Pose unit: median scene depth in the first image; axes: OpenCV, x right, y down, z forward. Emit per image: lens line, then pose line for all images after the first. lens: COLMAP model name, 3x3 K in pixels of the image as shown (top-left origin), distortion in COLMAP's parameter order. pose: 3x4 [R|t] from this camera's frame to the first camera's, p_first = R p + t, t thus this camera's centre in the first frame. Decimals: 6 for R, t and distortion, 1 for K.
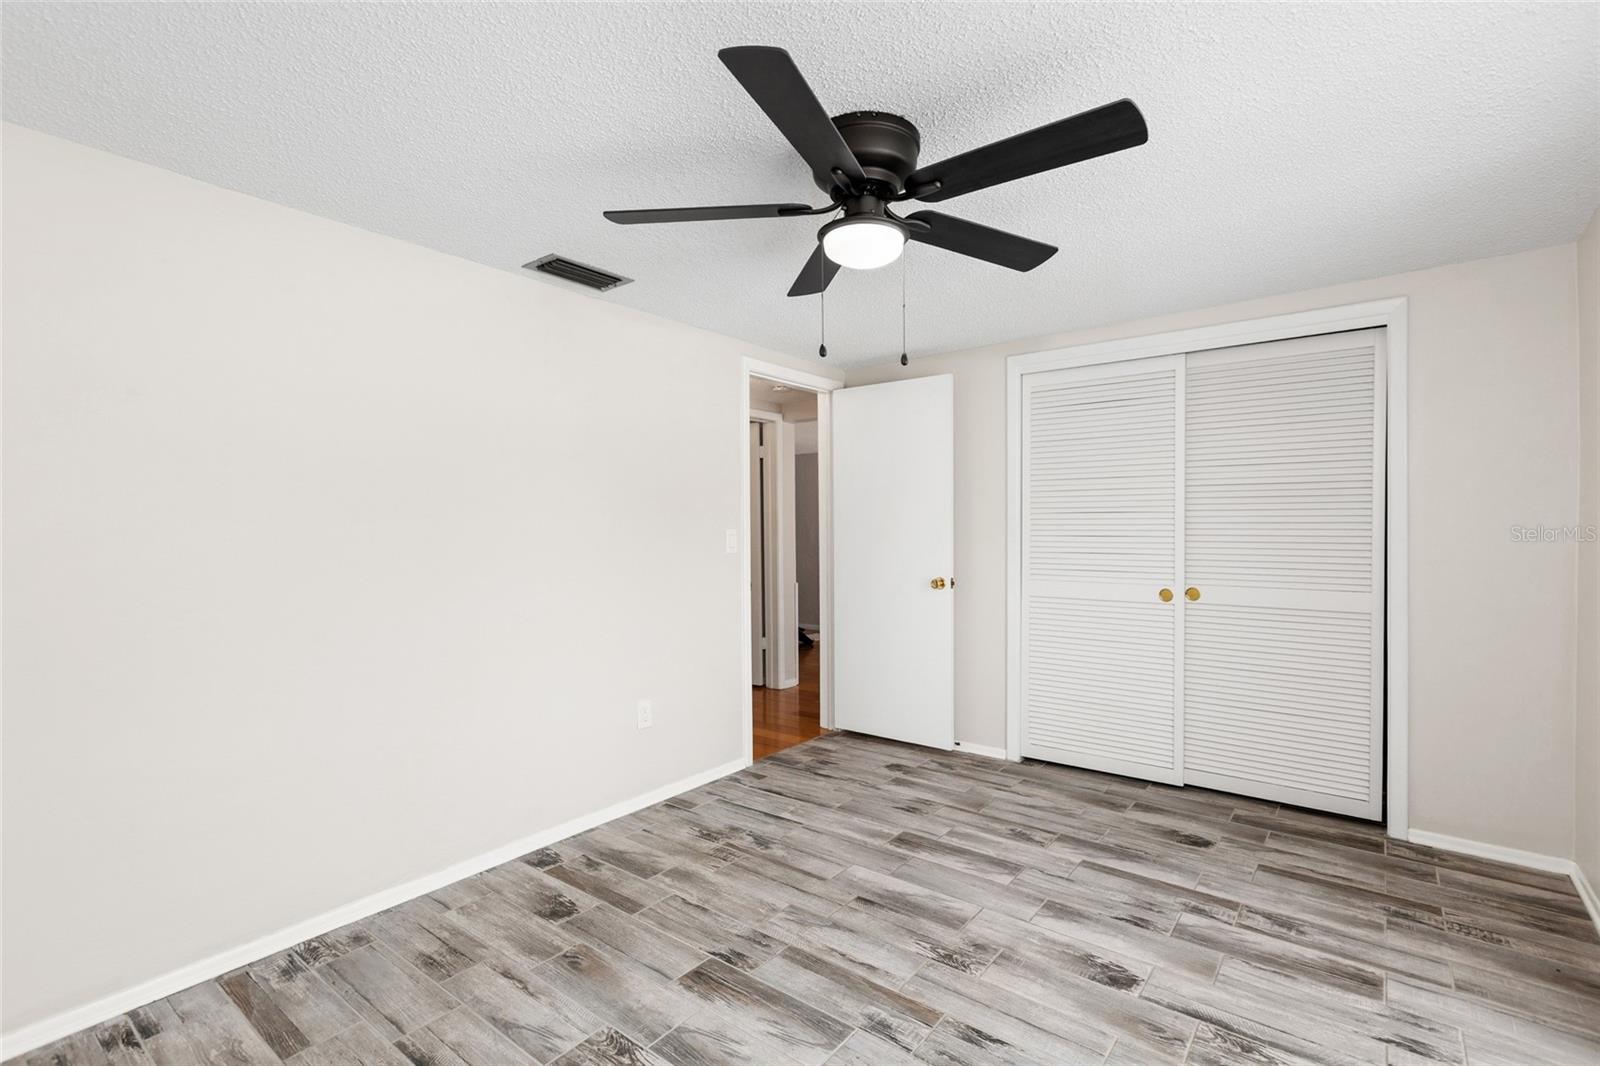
lens RADIAL K [[726.5, 0, 803.7], [0, 726.5, 530.4], [0, 0, 1]] dist [0.000041, -0.000322]
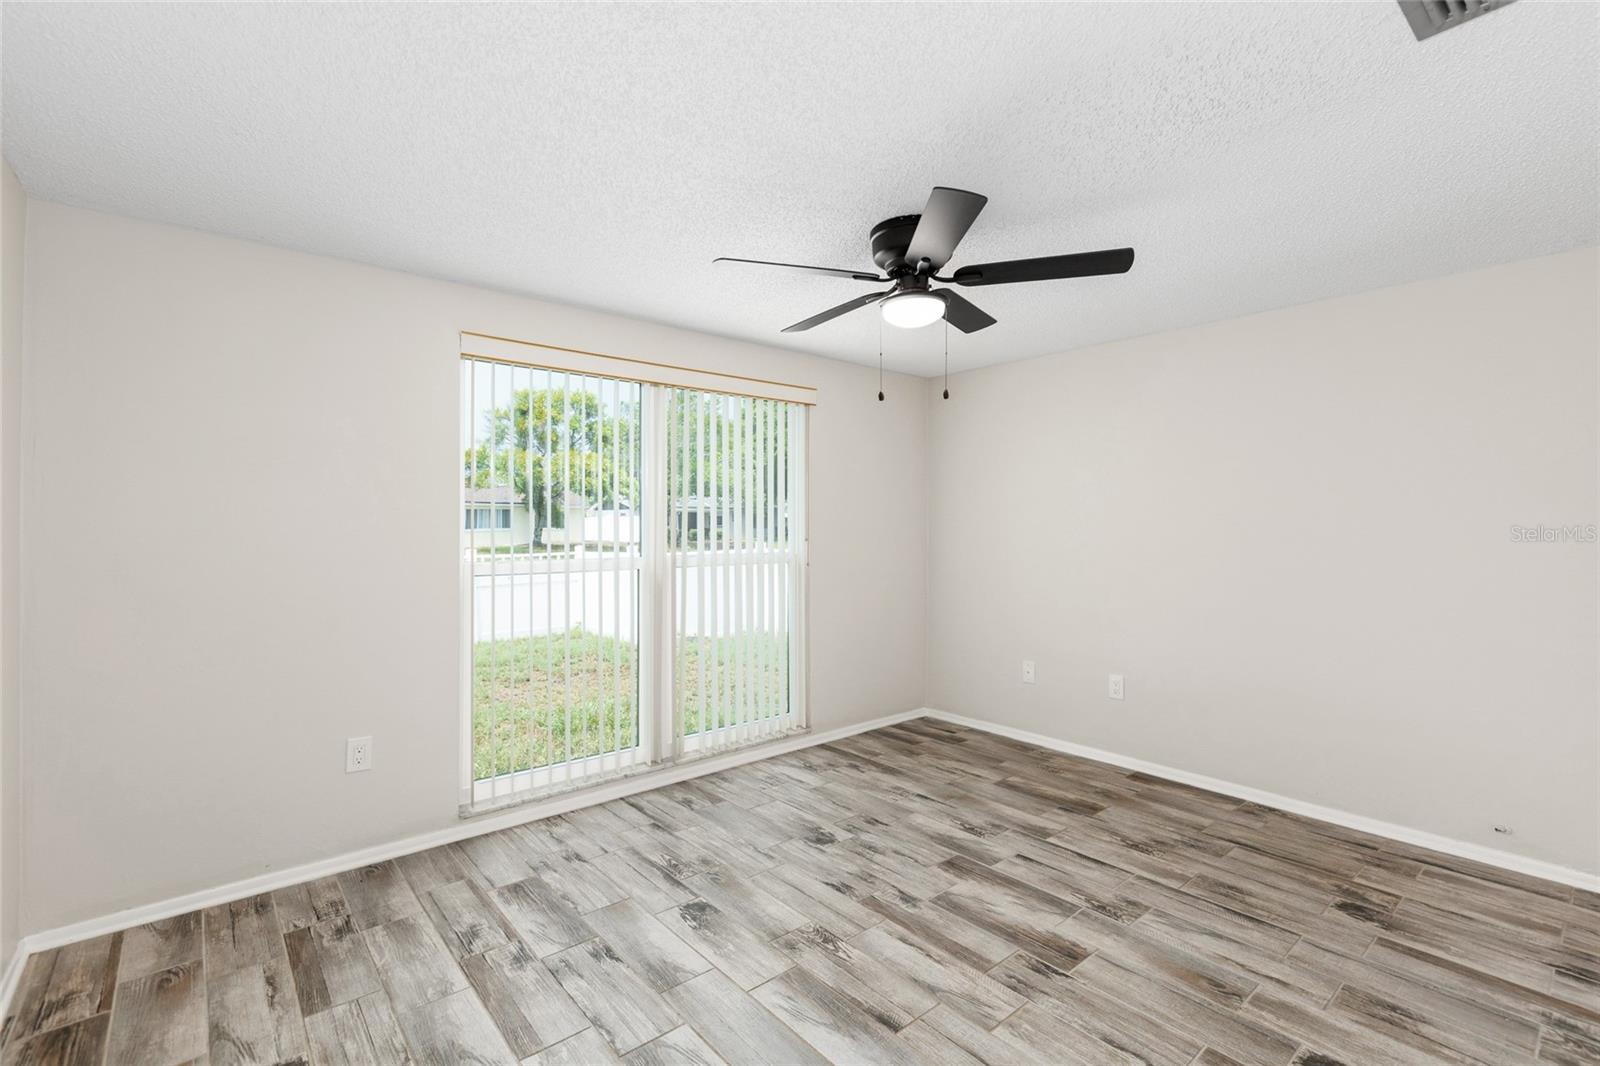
lens RADIAL K [[726.5, 0, 798.4], [0, 726.5, 530.6], [0, 0, 1]] dist [0.000041, -0.000322]
pose [[-0.978530, 0.008181, 0.205942, 0.018612], [0.009723, 0.999932, 0.006475, -0.009811], [-0.205875, 0.008339, -0.978543, 1.982490]]
